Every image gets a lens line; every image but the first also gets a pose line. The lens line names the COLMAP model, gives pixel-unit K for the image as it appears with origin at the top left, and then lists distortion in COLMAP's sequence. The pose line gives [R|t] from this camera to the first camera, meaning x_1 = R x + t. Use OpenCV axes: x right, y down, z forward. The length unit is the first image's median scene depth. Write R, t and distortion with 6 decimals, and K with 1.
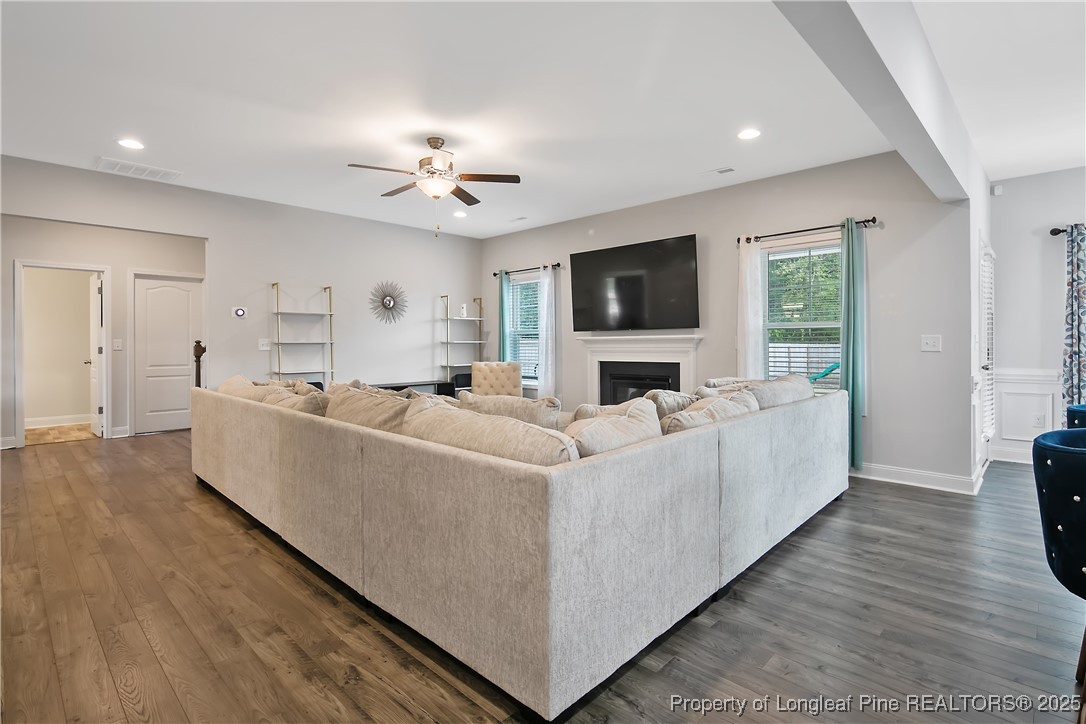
lens RADIAL K [[528.3, 0, 547.7], [0, 528.3, 341.1], [0, 0, 1]] dist [0.001205, -0.001093]
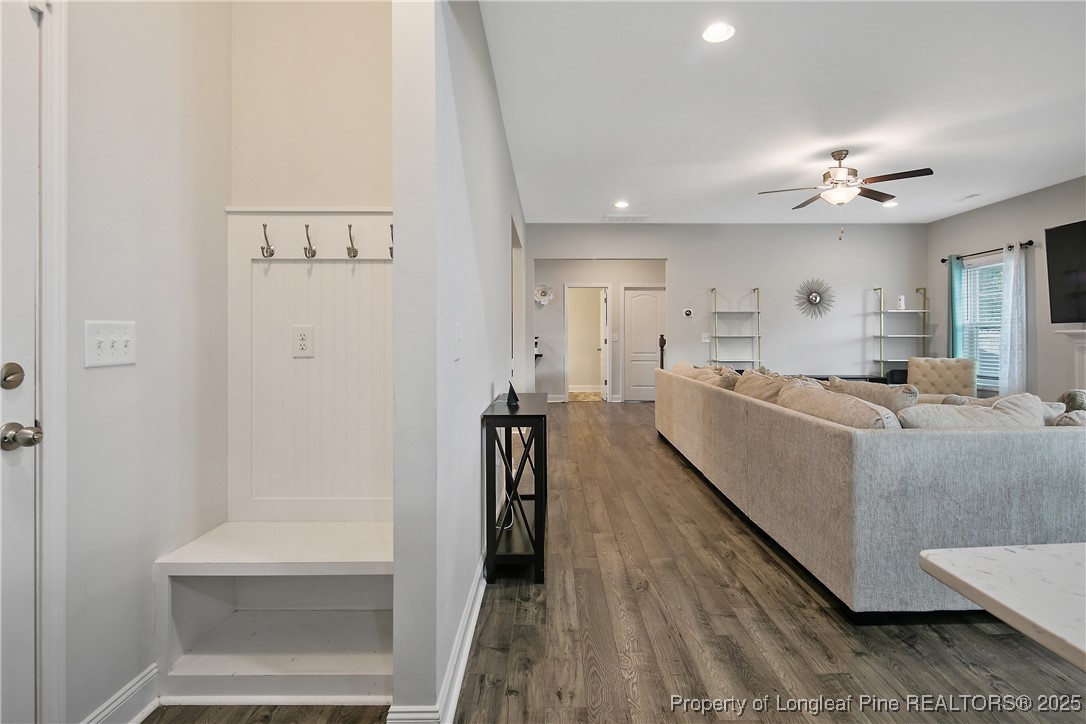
lens RADIAL K [[528.3, 0, 547.7], [0, 528.3, 341.1], [0, 0, 1]] dist [0.001205, -0.001093]
pose [[0.687566, 0.008673, -0.726070, 0.169268], [-0.000019, 0.999929, 0.011926, -0.000766], [0.726122, -0.008187, 0.687517, -0.196403]]
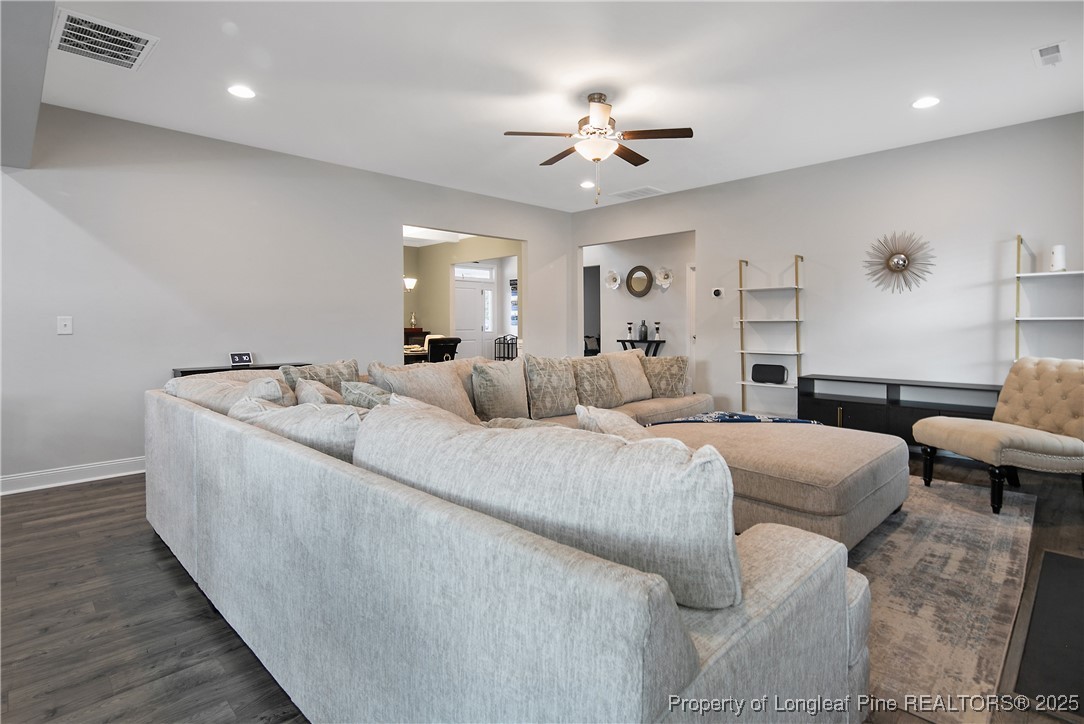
lens RADIAL K [[541.9, 0, 540.1], [0, 541.9, 314.4], [0, 0, 1]] dist [0.000821, -0.000861]
pose [[-0.028235, -0.011923, -0.999530, 0.716435], [0.005182, 0.999914, -0.012074, 0.002428], [0.999588, -0.005521, -0.028171, 0.918824]]
